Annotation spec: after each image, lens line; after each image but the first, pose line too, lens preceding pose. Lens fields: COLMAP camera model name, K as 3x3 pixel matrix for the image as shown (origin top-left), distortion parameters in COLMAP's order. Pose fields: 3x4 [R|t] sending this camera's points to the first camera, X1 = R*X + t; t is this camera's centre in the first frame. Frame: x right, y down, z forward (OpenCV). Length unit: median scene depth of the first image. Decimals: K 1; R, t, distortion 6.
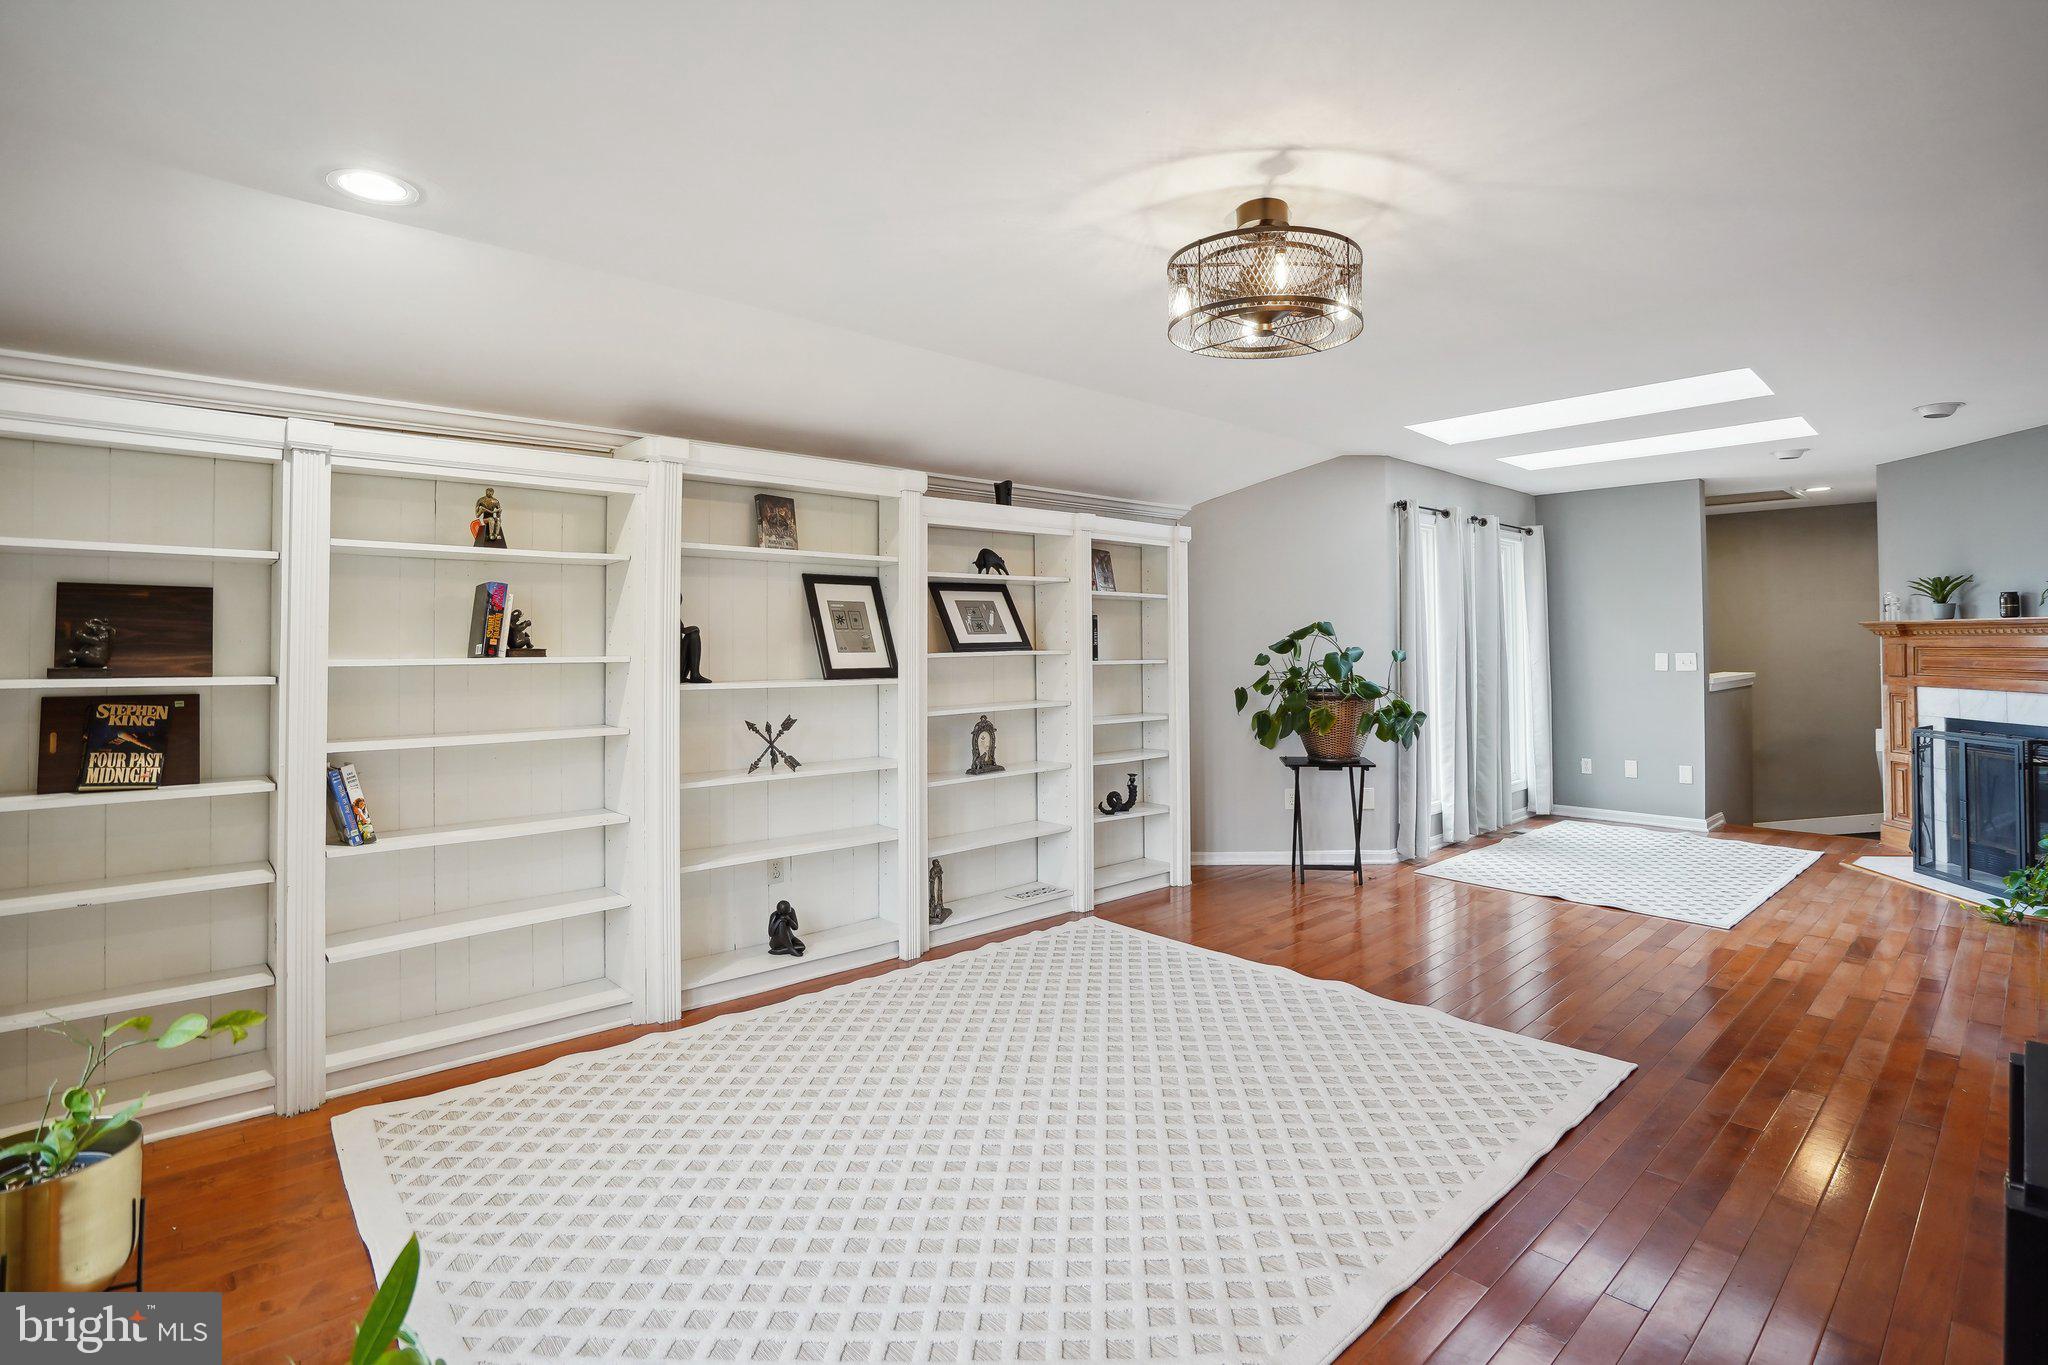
lens RADIAL K [[1061.5, 0, 1017.3], [0, 1061.5, 638.4], [0, 0, 1]] dist [-0.062114, 0.037912]
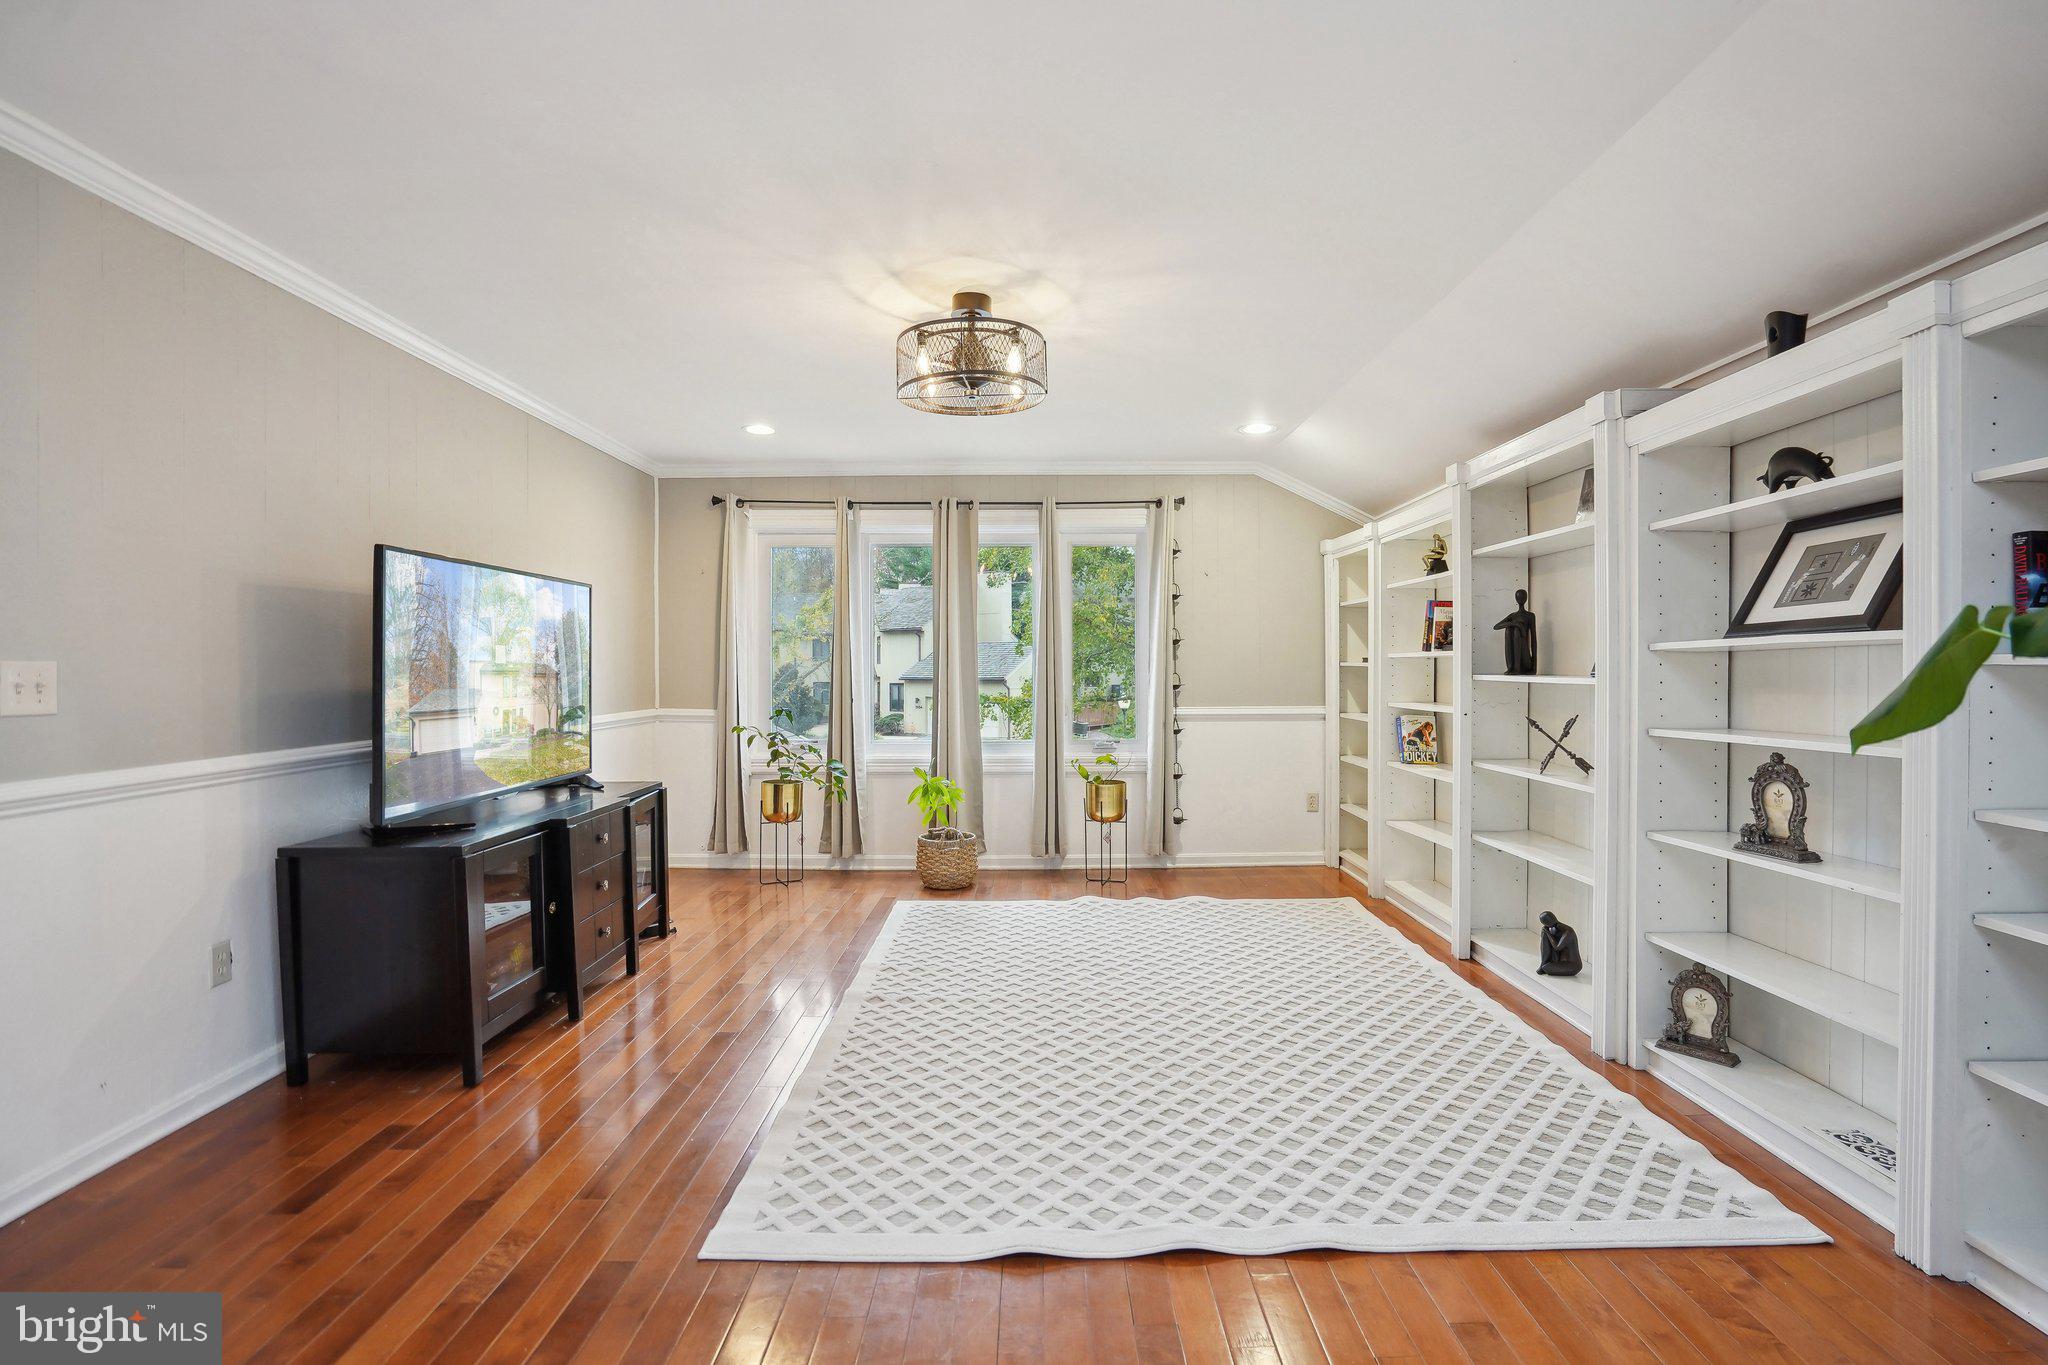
lens RADIAL K [[968.4, 0, 1016.2], [0, 968.4, 672.6], [0, 0, 1]] dist [-0.073561, 0.038136]
pose [[-0.693924, 0.021031, -0.719741, 0.624136], [0.024117, 0.999691, 0.005960, 0.018985], [0.719644, -0.013222, -0.694217, 1.104229]]
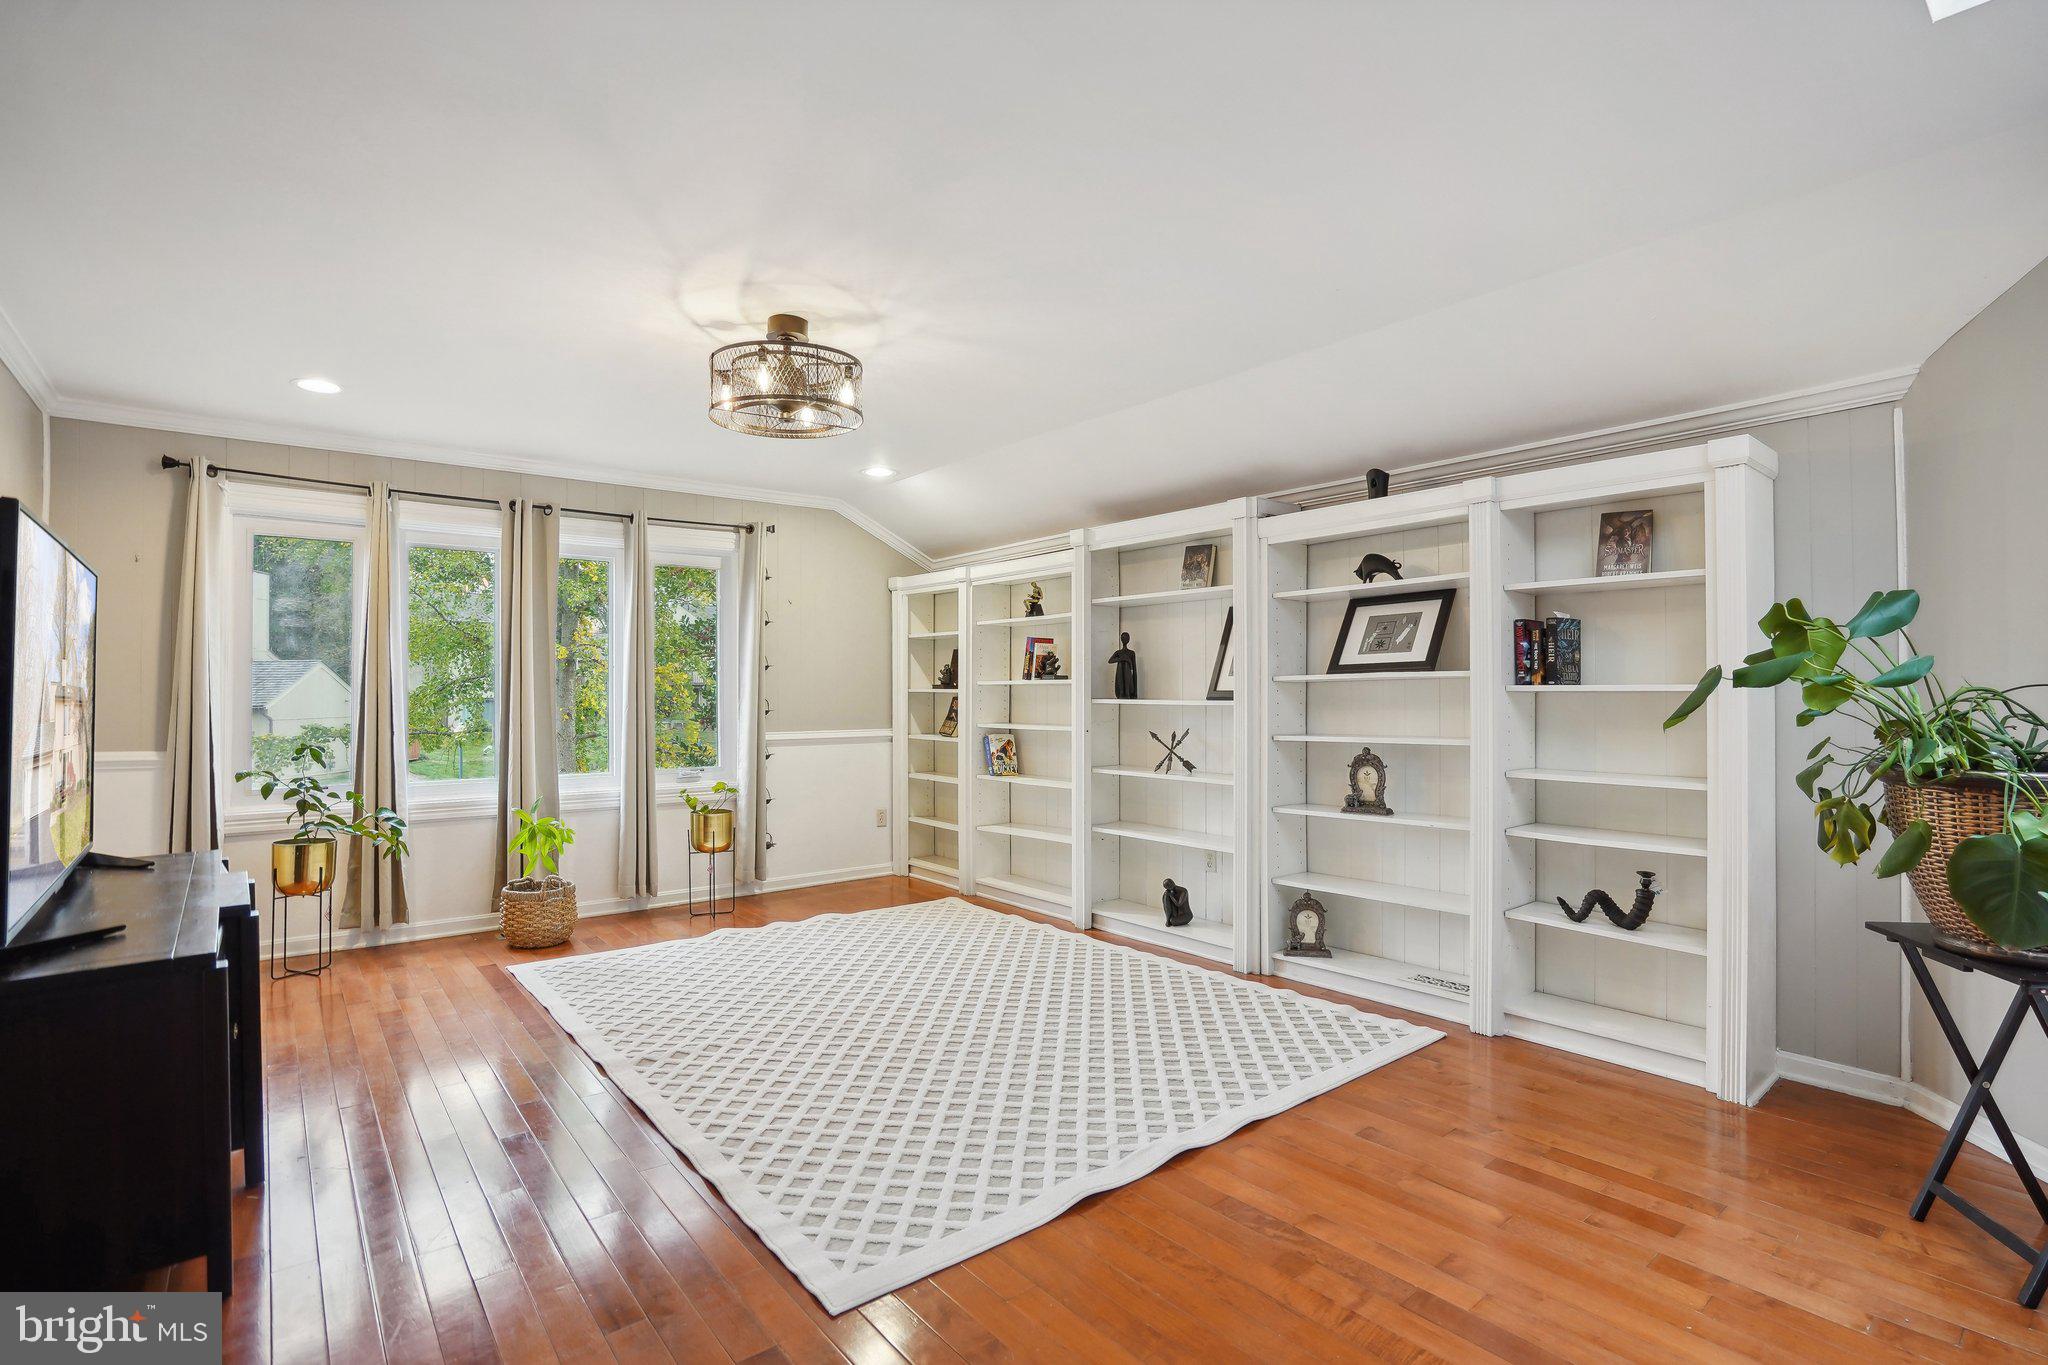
lens RADIAL K [[980.3, 0, 1024.0], [0, 980.3, 682.5], [0, 0, 1]] dist [-0.060519, 0.027844]
pose [[-0.084048, 0.005864, -0.996444, 0.821524], [0.018698, 0.999816, 0.004307, 0.011312], [0.996286, -0.018269, -0.084142, 0.826368]]
